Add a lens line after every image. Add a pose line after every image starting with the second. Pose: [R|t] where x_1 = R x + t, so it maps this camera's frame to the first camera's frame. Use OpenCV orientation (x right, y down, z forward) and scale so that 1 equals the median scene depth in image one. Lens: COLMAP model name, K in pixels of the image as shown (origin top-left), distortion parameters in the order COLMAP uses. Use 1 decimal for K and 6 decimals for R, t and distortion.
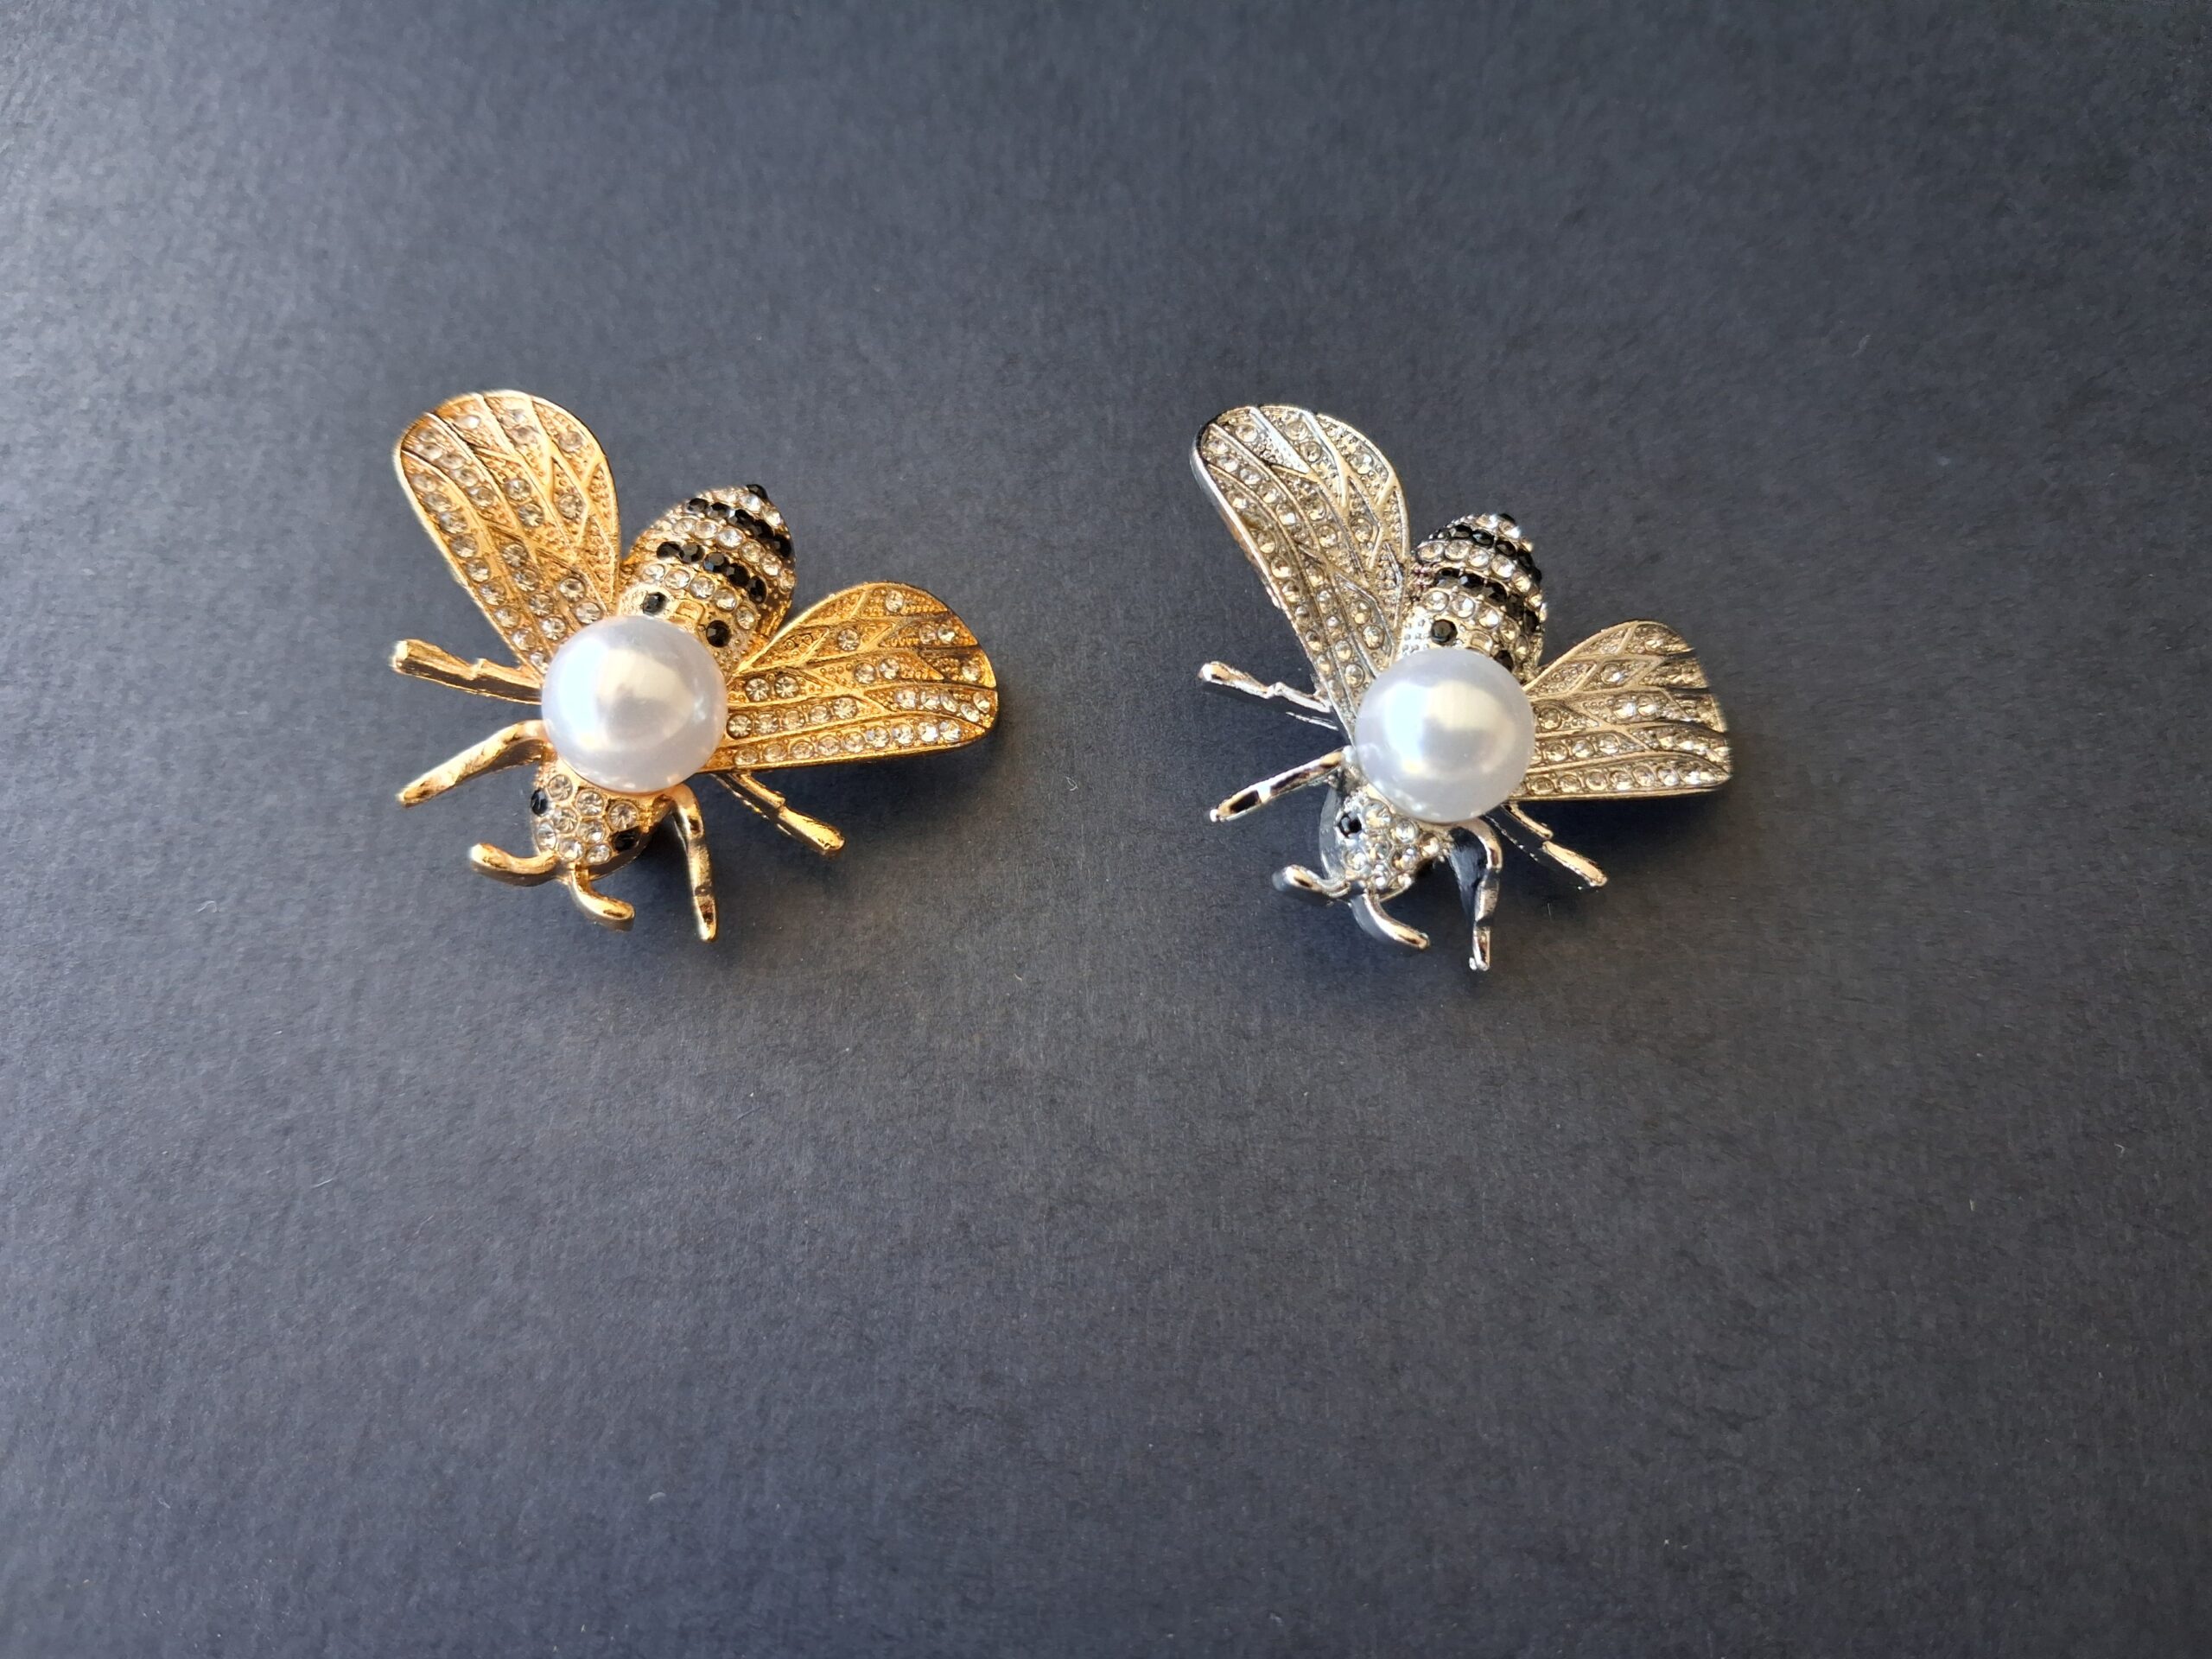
lens RADIAL K [[1753.3, 0, 1106.5], [0, 1753.3, 833.2], [0, 0, 1]] dist [-0.042202, 0.020696]
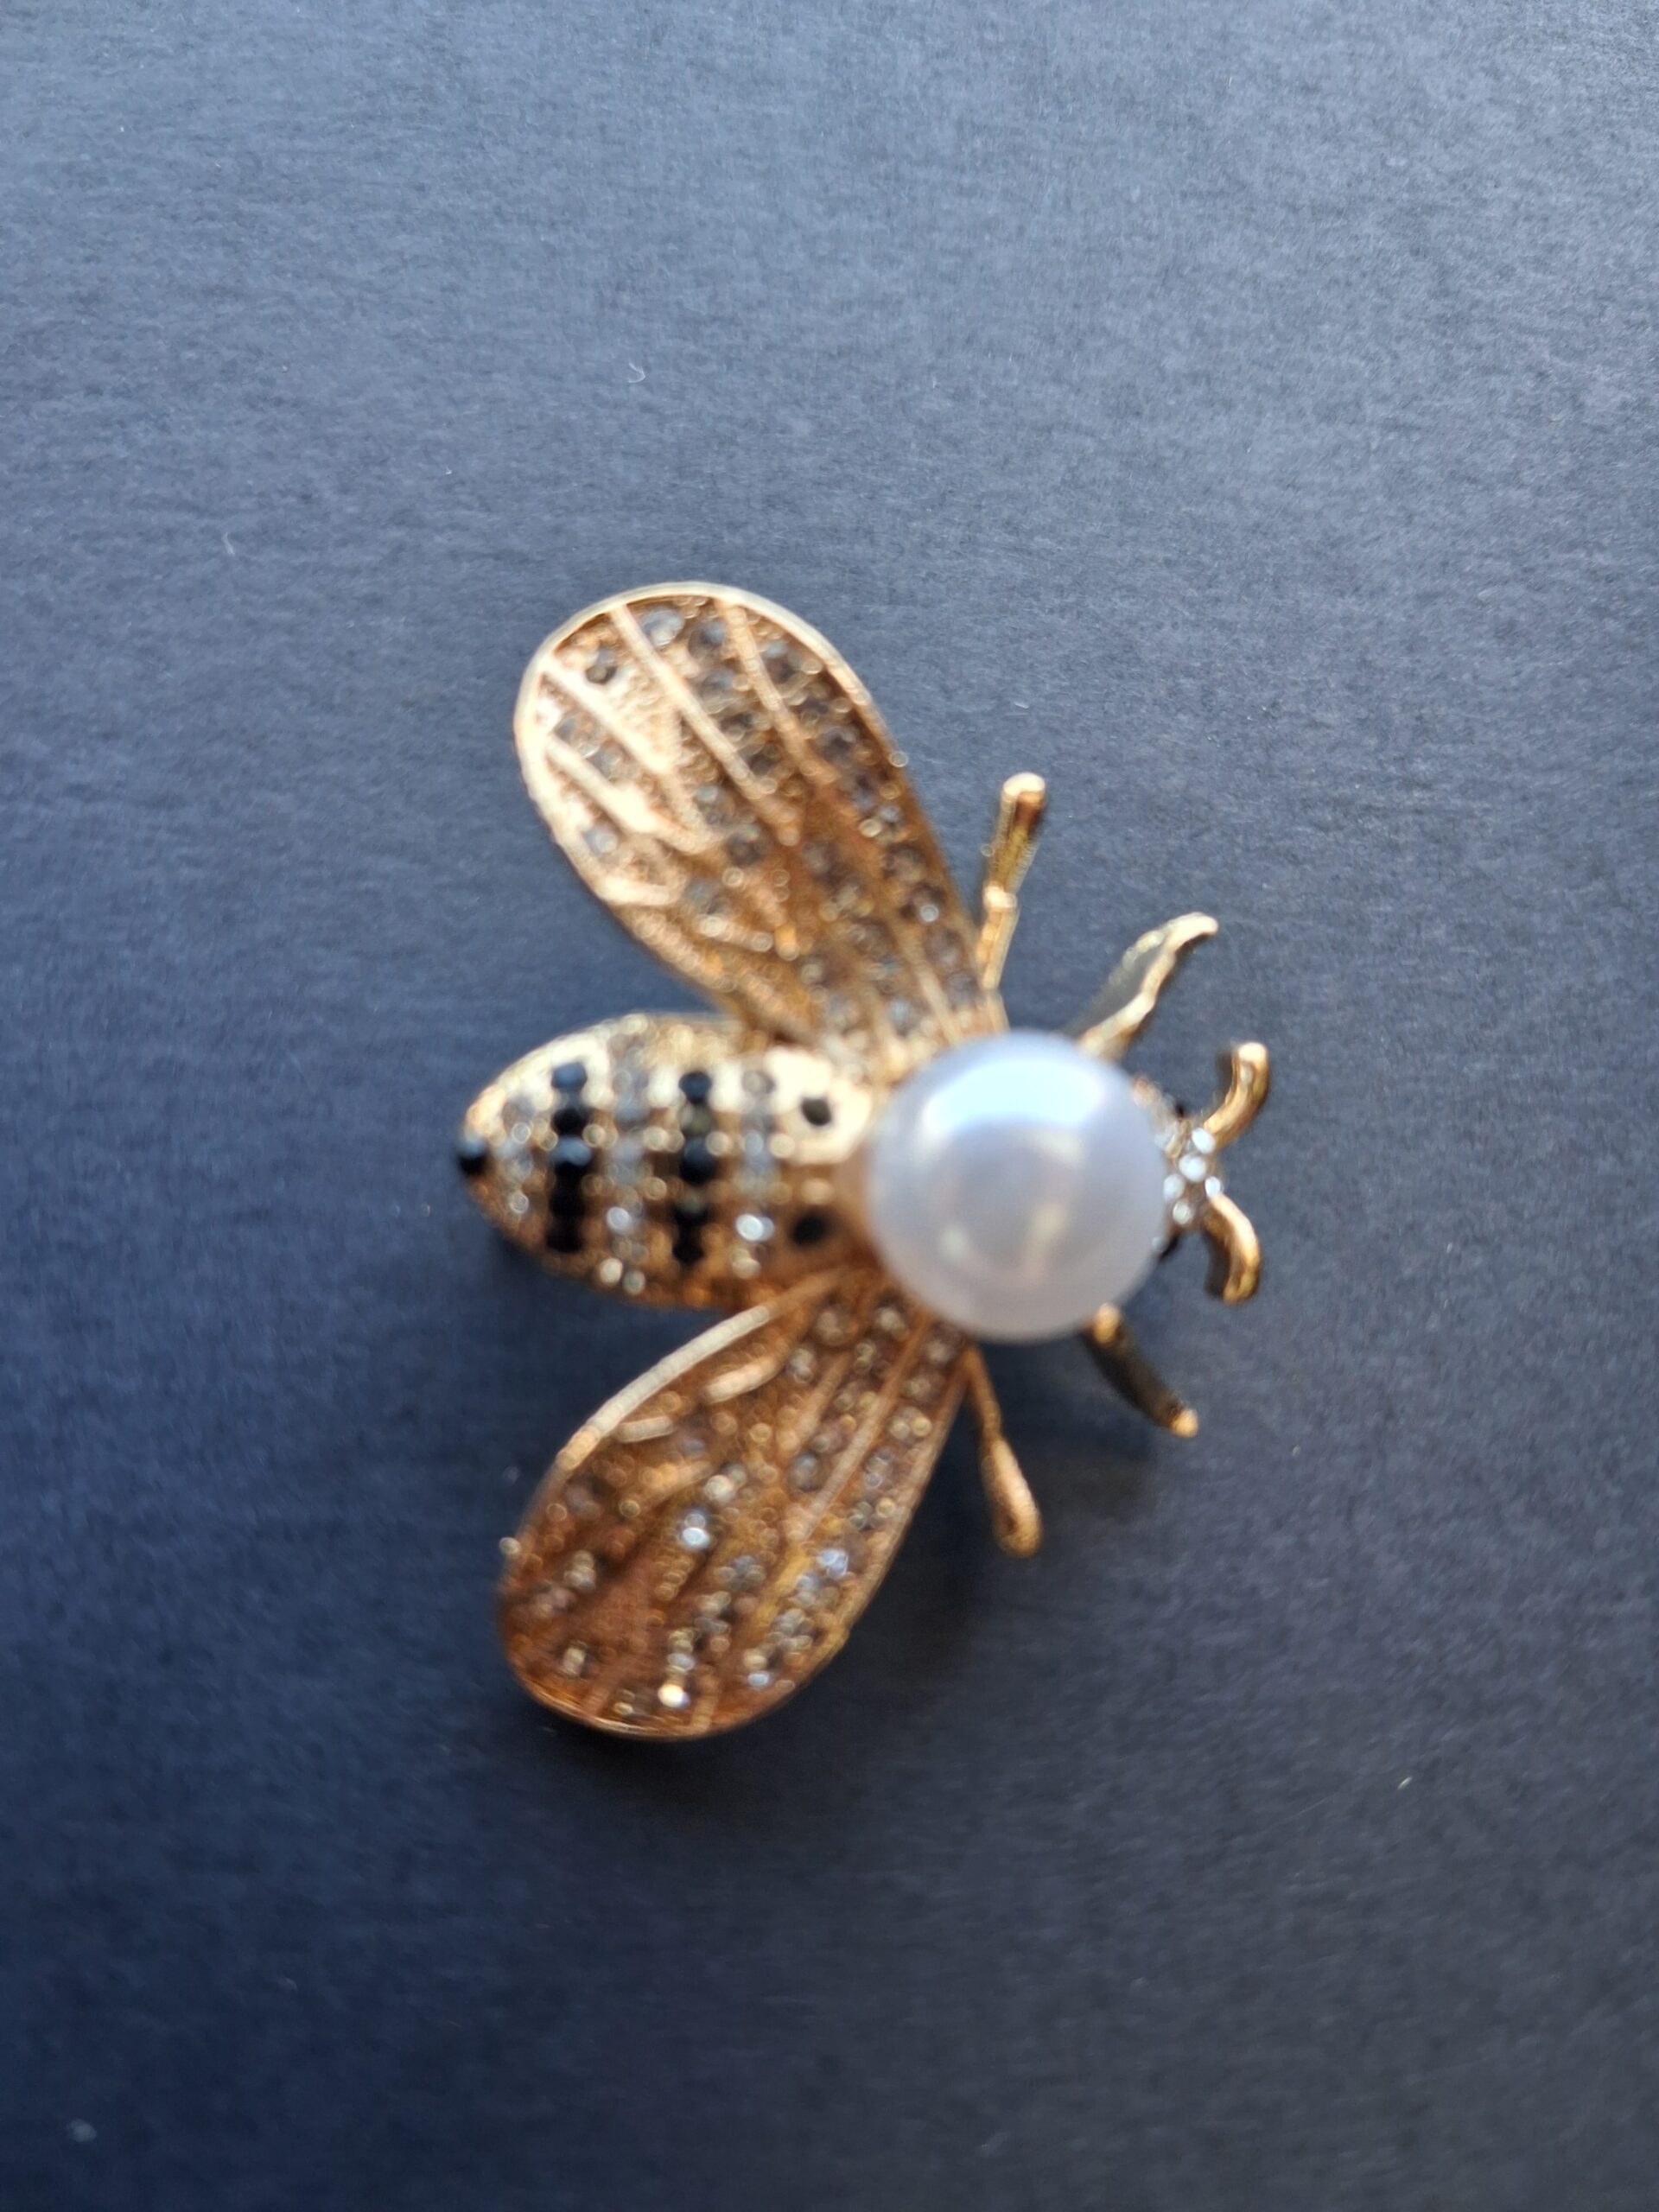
lens RADIAL K [[1753.3, 0, 837.9], [0, 1753.3, 1114.6], [0, 0, 1]] dist [-0.042202, 0.020696]
pose [[0.018365, 0.962941, -0.269085, -0.004424], [-0.982298, -0.032803, -0.184431, 0.088305], [-0.186423, 0.267709, 0.945293, 0.368367]]
